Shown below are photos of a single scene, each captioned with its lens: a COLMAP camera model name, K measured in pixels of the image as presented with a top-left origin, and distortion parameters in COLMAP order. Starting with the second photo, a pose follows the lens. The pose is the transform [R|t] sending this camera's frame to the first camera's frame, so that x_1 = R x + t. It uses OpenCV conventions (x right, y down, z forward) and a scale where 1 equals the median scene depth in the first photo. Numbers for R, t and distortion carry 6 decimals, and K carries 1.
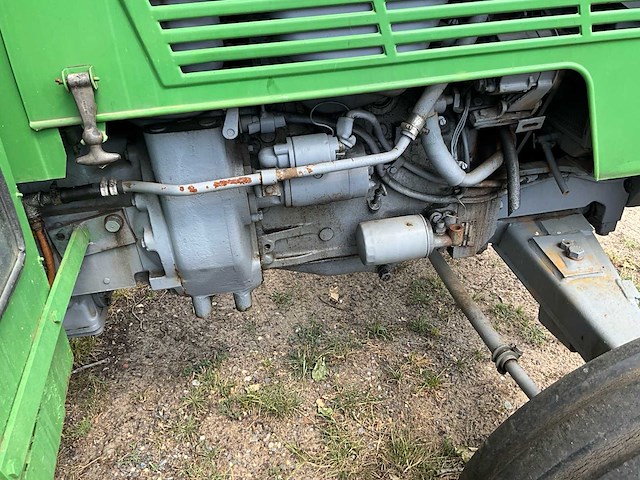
lens RADIAL K [[515.5, 0, 320.2], [0, 515.5, 236.9], [0, 0, 1]] dist [0.113791, -0.201055]
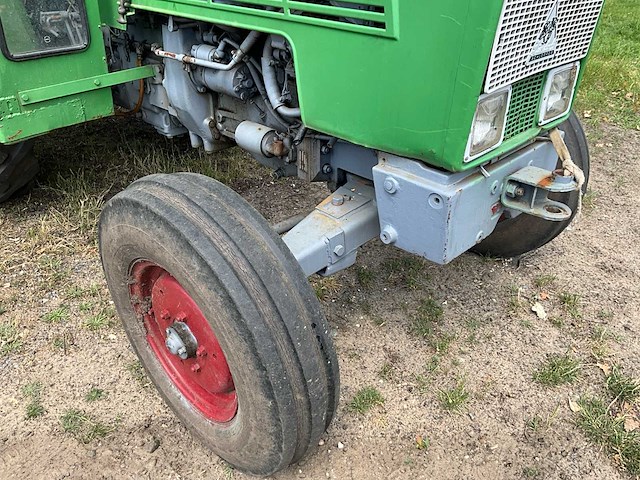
lens RADIAL K [[524.6, 0, 318.0], [0, 524.6, 235.0], [0, 0, 1]] dist [0.108602, -0.215749]
pose [[0.594064, 0.464881, -0.656486, 1.857627], [-0.442970, 0.870271, 0.215419, -0.211150], [0.671465, 0.162831, 0.722925, 0.079623]]
